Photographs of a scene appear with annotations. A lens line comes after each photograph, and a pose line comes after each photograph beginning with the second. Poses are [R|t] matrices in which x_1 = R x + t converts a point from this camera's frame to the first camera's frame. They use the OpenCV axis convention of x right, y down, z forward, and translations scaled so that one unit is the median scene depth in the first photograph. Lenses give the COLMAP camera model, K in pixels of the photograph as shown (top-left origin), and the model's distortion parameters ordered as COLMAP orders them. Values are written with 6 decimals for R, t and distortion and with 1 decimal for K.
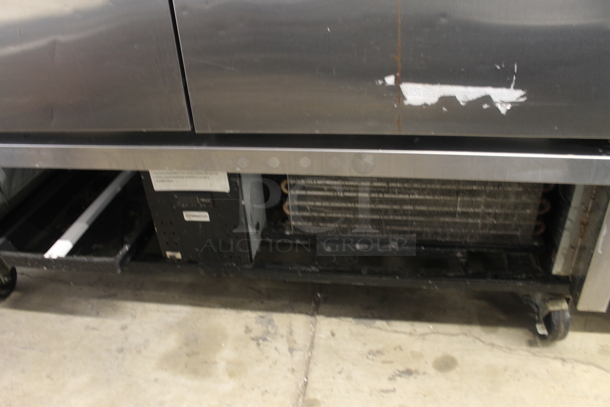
lens RADIAL K [[495.6, 0, 305.0], [0, 495.6, 184.9], [0, 0, 1]] dist [-0.122883, 0.055543]
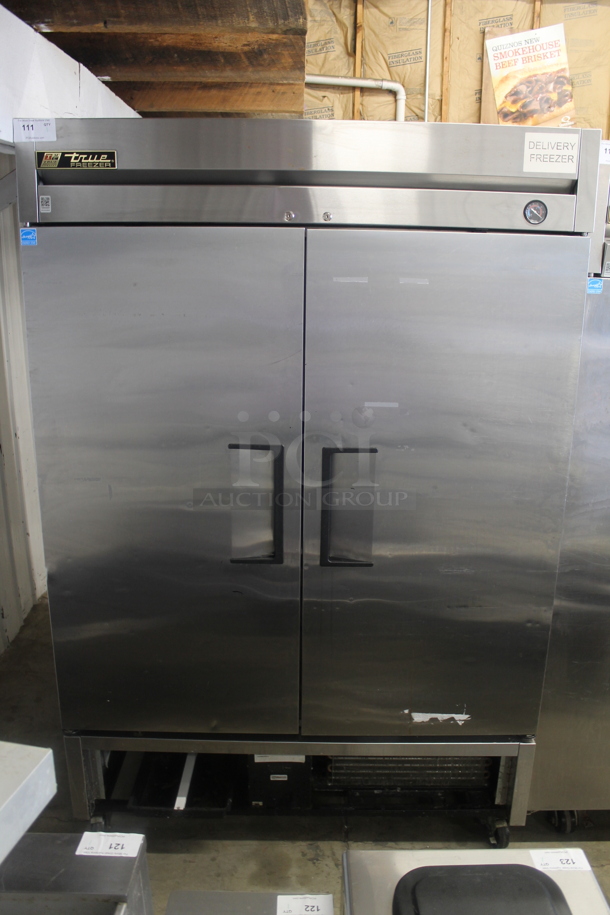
lens RADIAL K [[743.3, 0, 305.0], [0, 743.3, 457.5], [0, 0, 1]] dist [-0.122883, 0.055543]
pose [[0.986163, 0.028489, 0.163313, -0.537627], [0.016039, 0.964107, -0.265031, -0.300143], [-0.165002, 0.263983, 0.950309, -1.469036]]
